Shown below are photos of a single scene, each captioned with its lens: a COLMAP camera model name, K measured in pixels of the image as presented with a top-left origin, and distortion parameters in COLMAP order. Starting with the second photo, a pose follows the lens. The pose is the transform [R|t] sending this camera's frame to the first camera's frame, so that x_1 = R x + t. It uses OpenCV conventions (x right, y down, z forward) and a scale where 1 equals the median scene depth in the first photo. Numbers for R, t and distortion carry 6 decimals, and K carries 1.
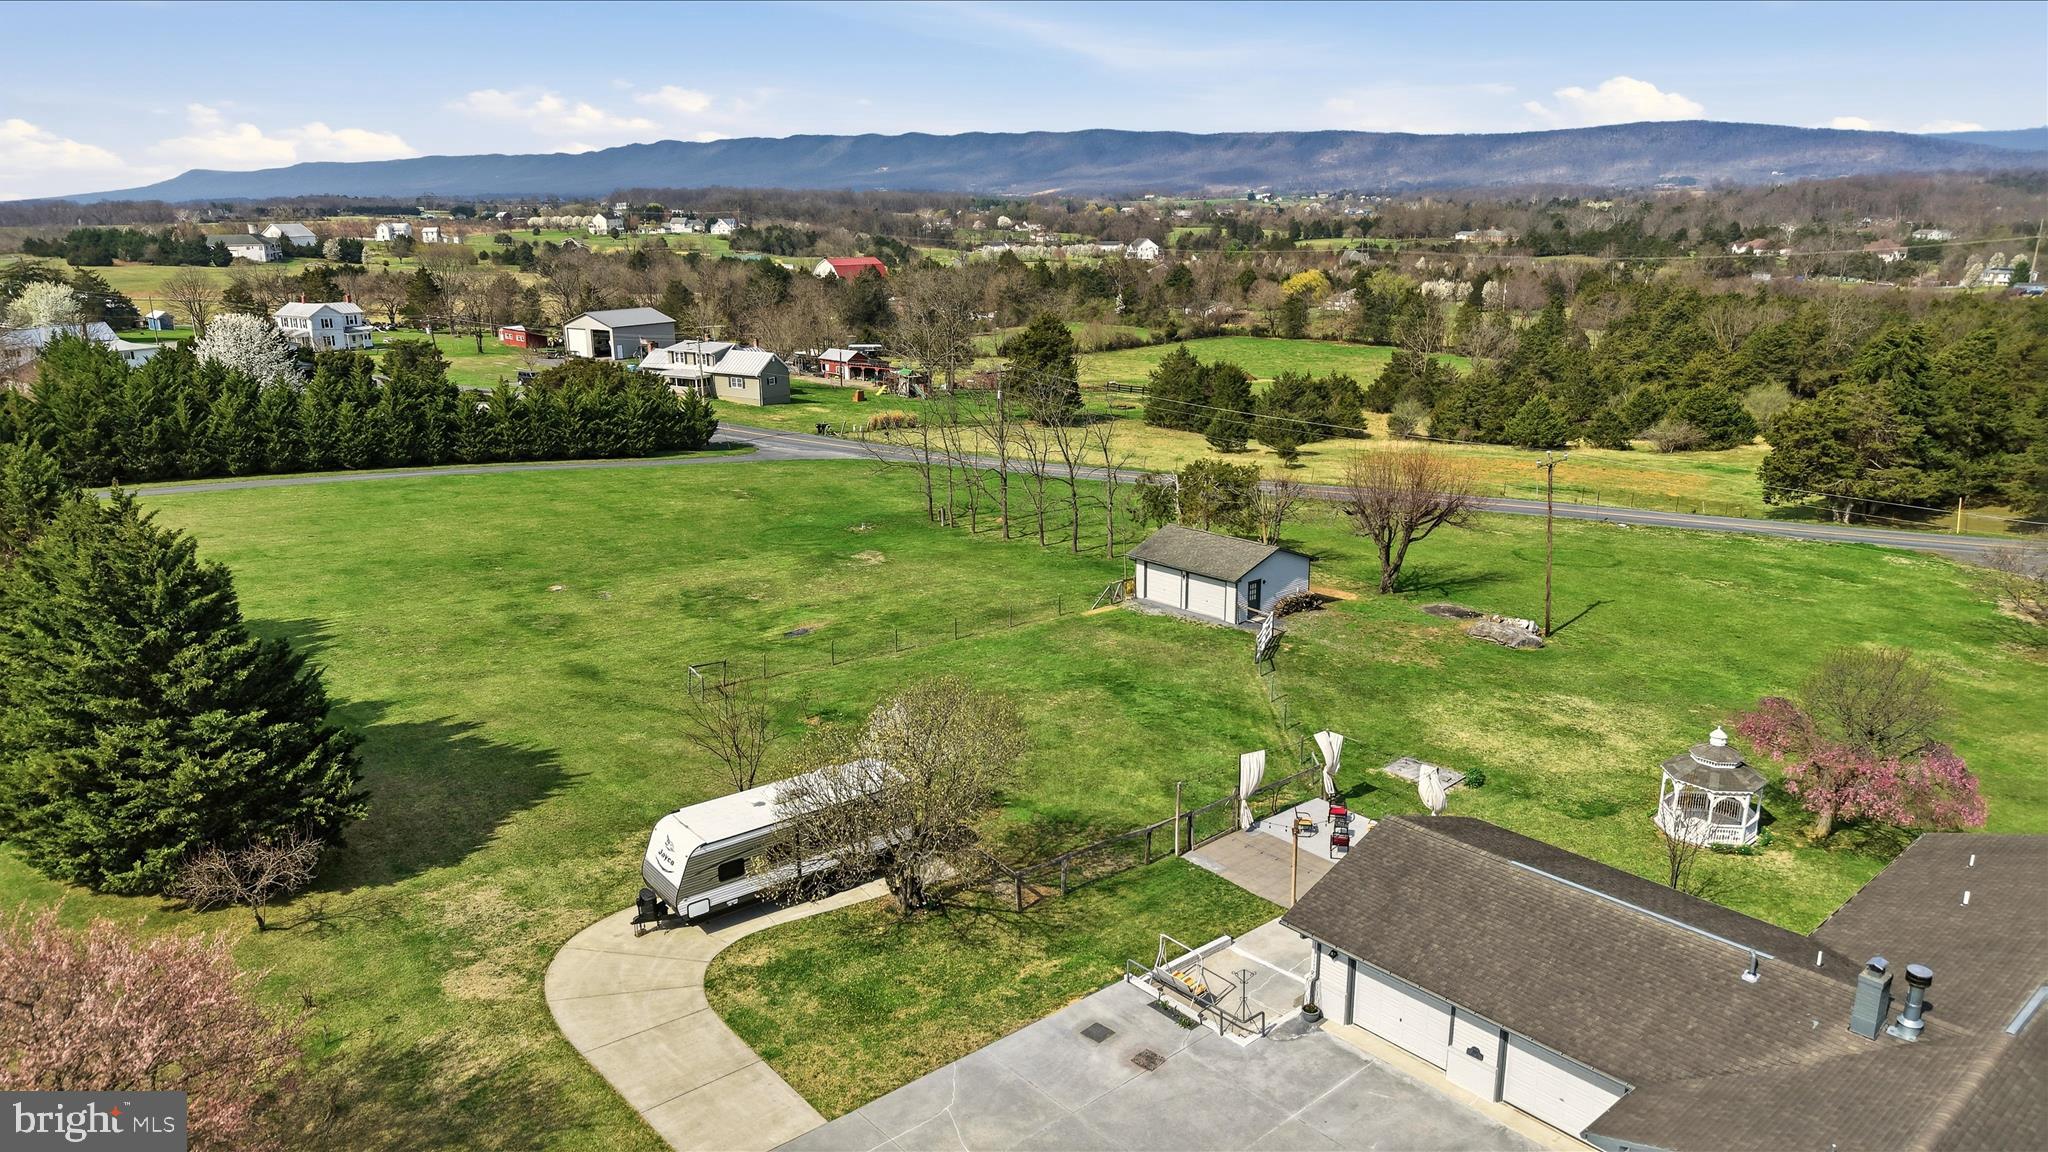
lens RADIAL K [[1368.1, 0, 1024.0], [0, 1368.1, 576.0], [0, 0, 1]] dist [0.012886, -0.000259]
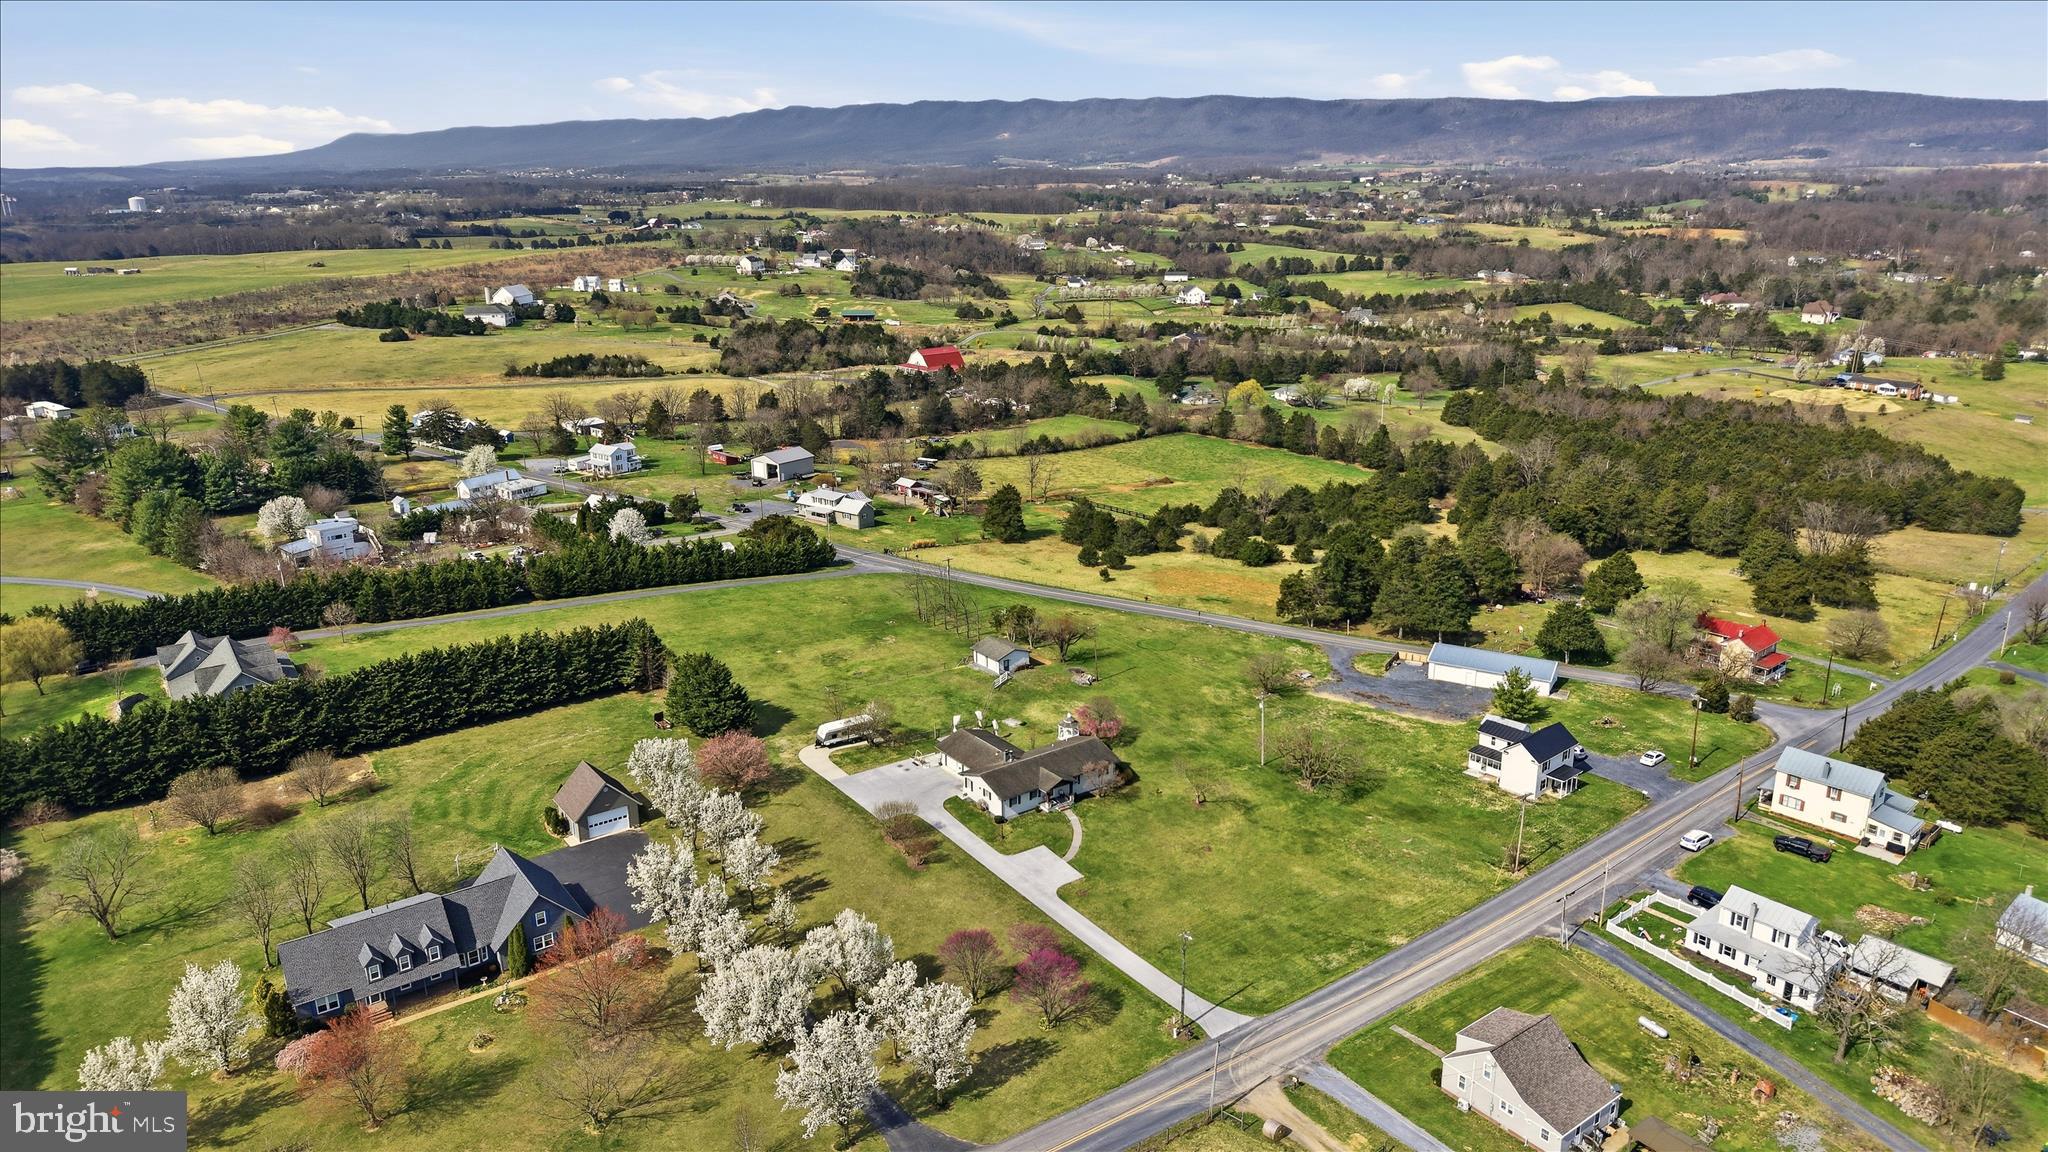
lens RADIAL K [[1357.4, 0, 1024.0], [0, 1357.4, 576.0], [0, 0, 1]] dist [0.093496, -0.151525]
pose [[0.996200, 0.024631, -0.083536, 0.305375], [-0.022057, 0.999257, 0.031600, -0.188219], [0.084252, -0.029638, 0.996004, -1.349874]]
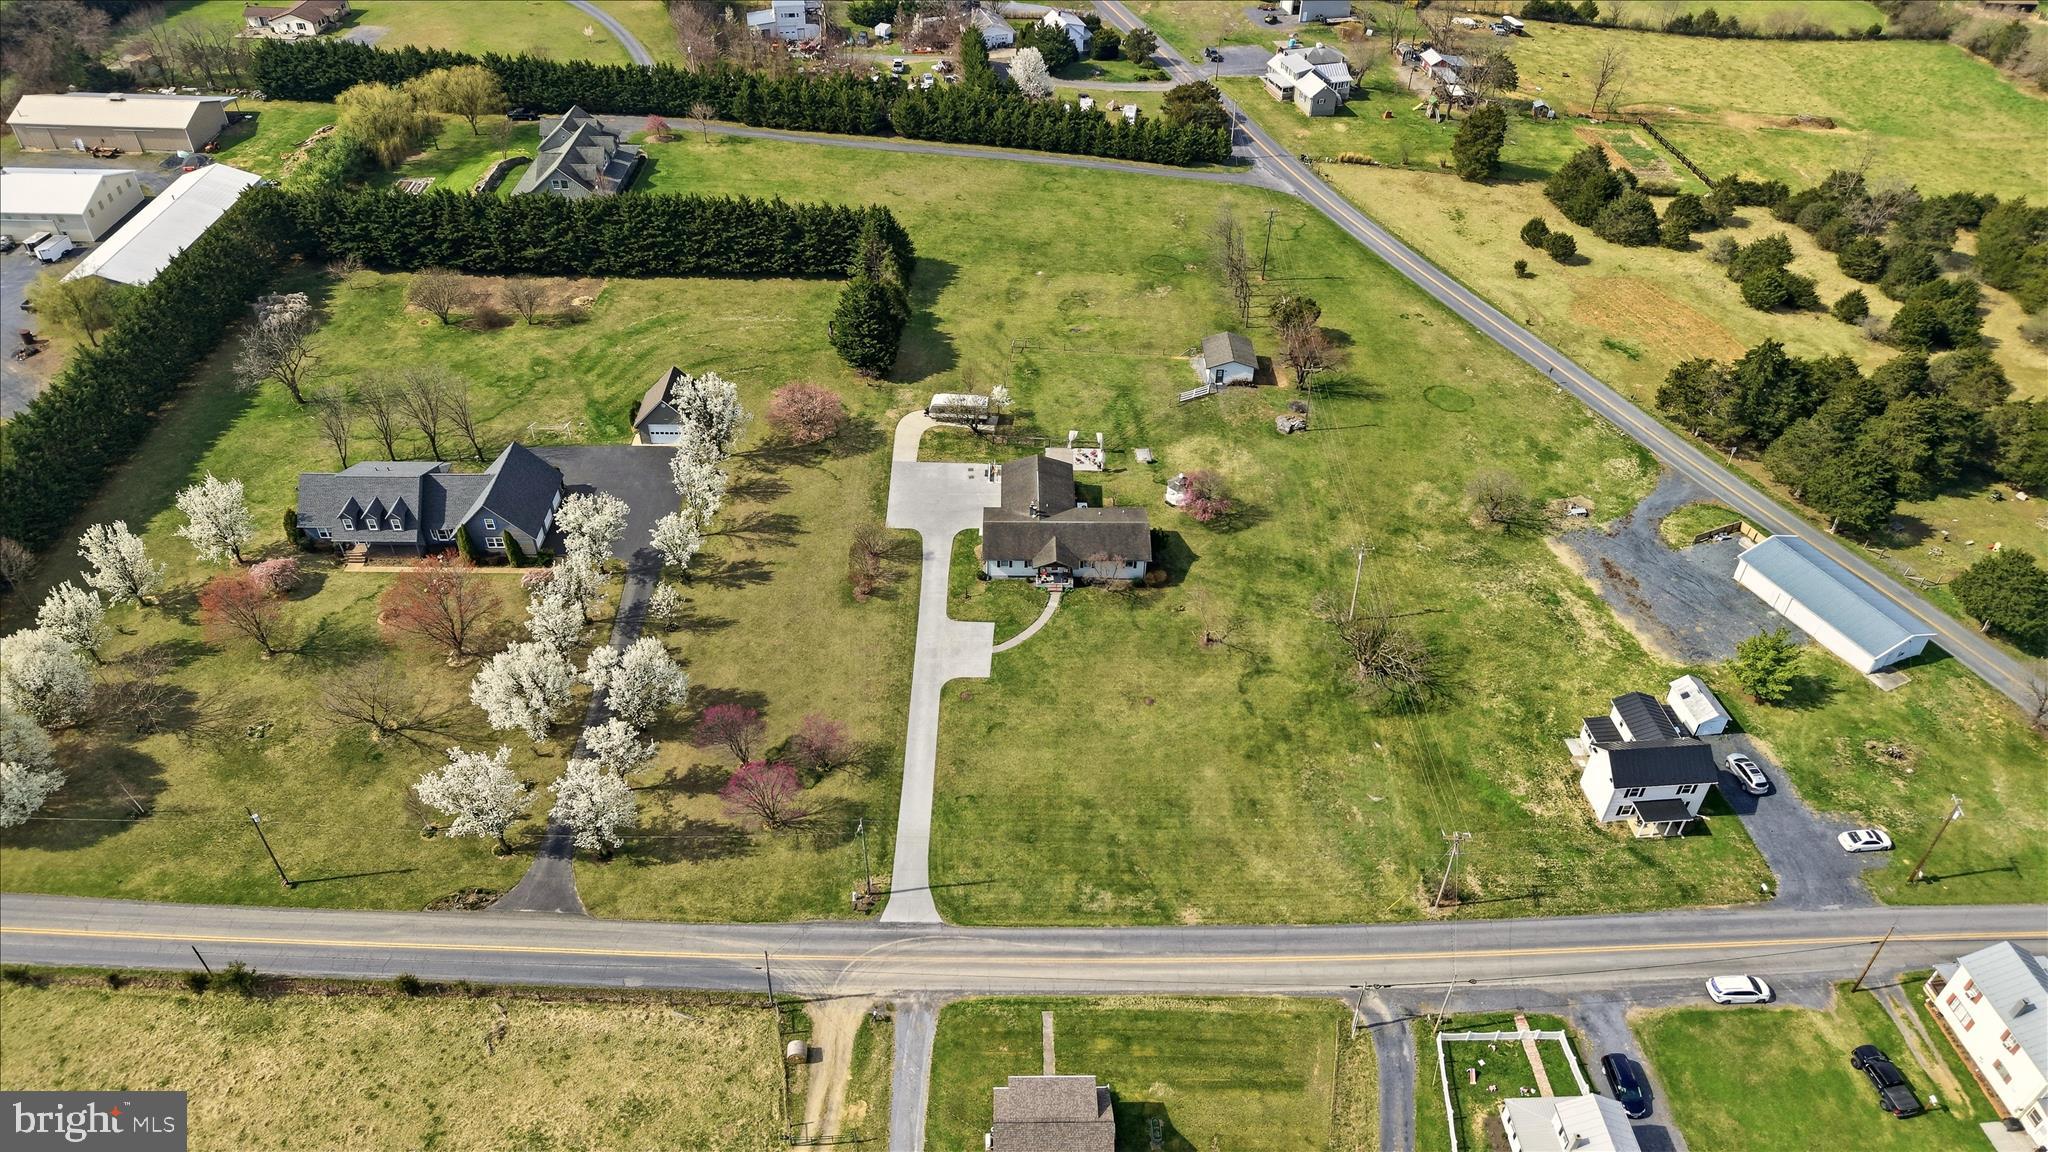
lens RADIAL K [[1361.9, 0, 1024.0], [0, 1361.9, 576.0], [0, 0, 1]] dist [0.053925, -0.062791]
pose [[0.756236, 0.433981, -0.489660, 0.887495], [-0.189556, 0.861596, 0.470872, -0.540619], [0.626239, -0.263273, 0.733834, -0.835106]]
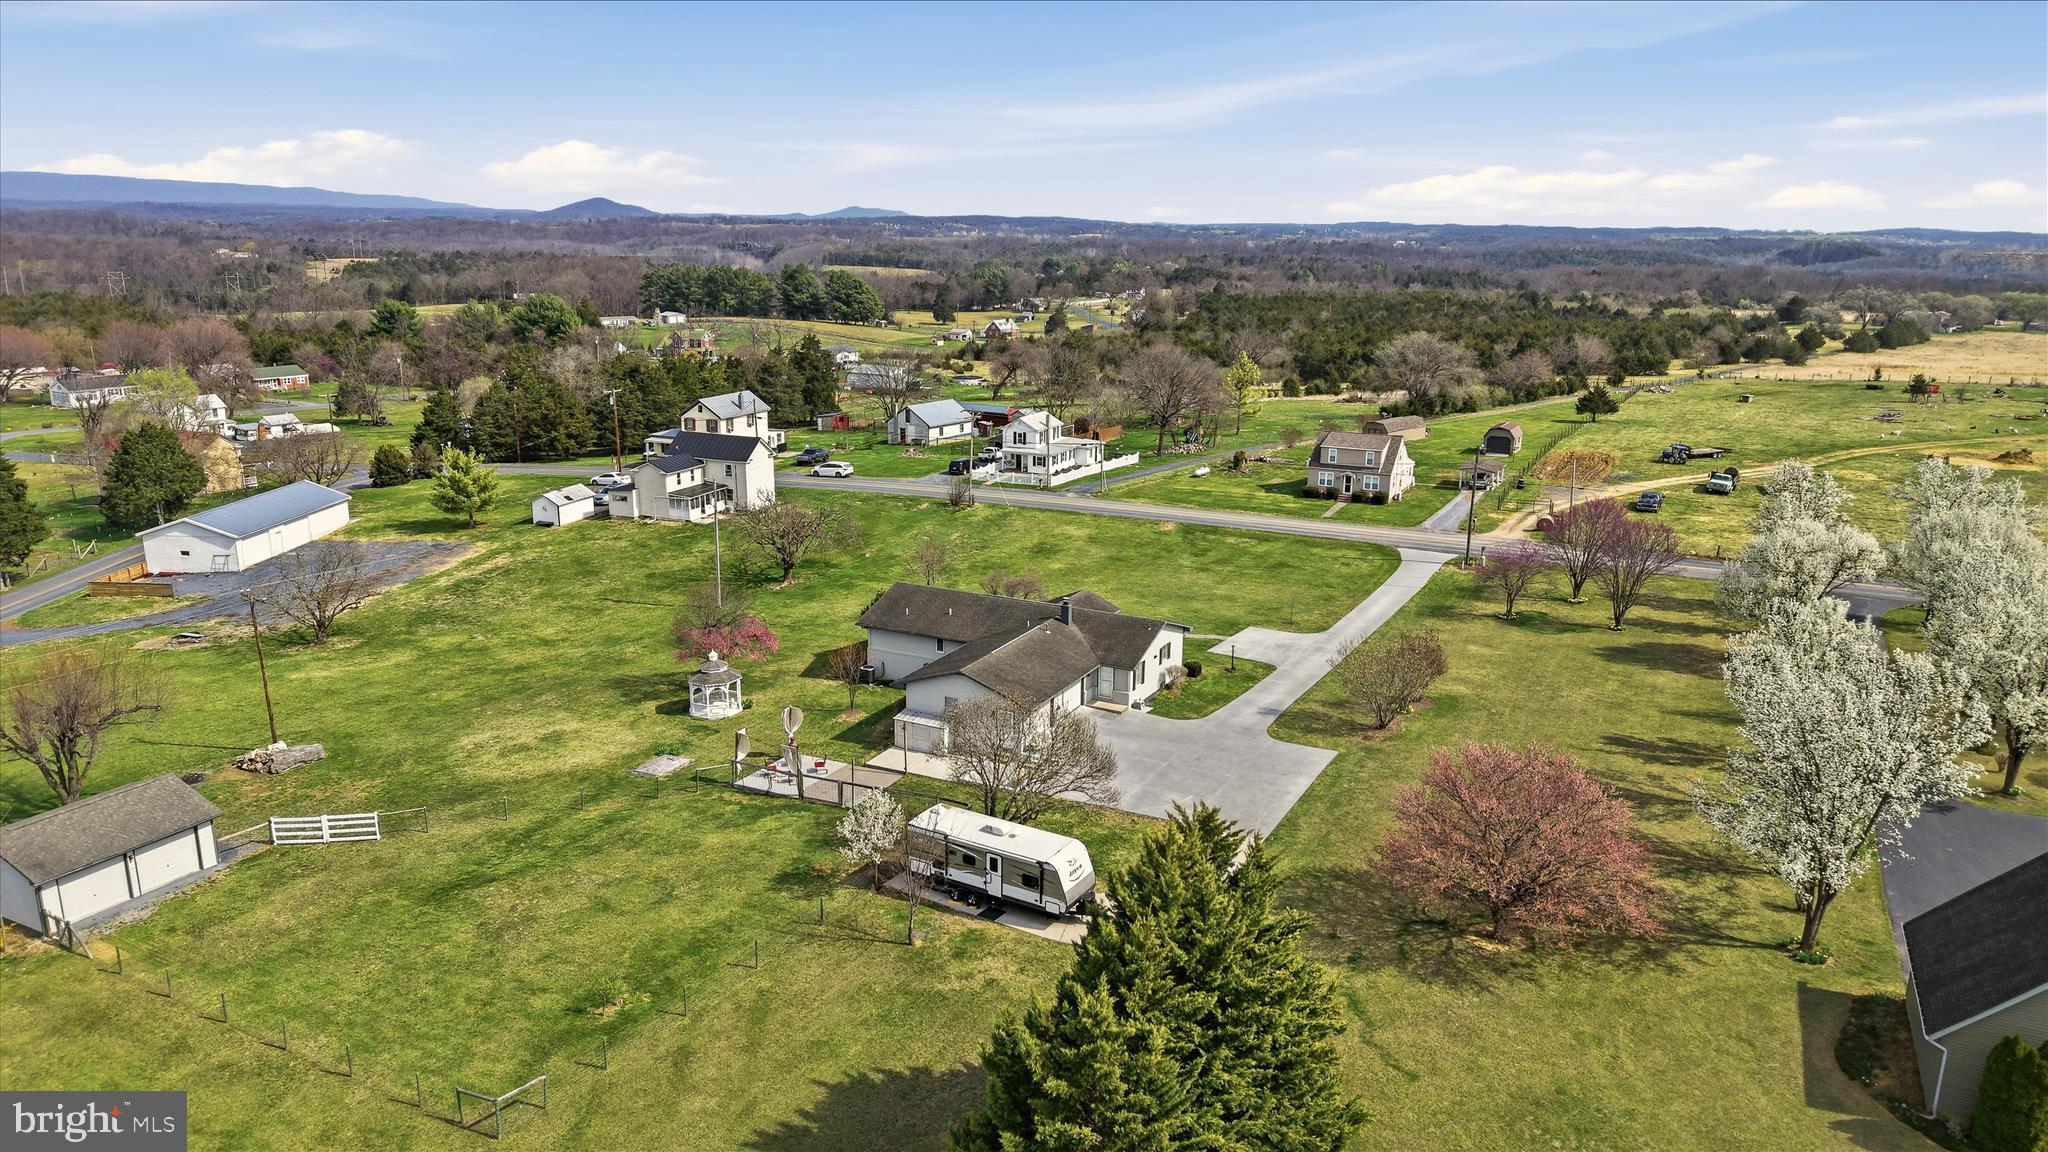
lens RADIAL K [[1361.9, 0, 1024.0], [0, 1361.9, 576.0], [0, 0, 1]] dist [0.053925, -0.062791]
pose [[-0.365247, -0.227083, 0.902789, -0.516173], [0.239066, 0.914386, 0.326720, -0.195336], [-0.899690, 0.335160, -0.279689, 0.476898]]
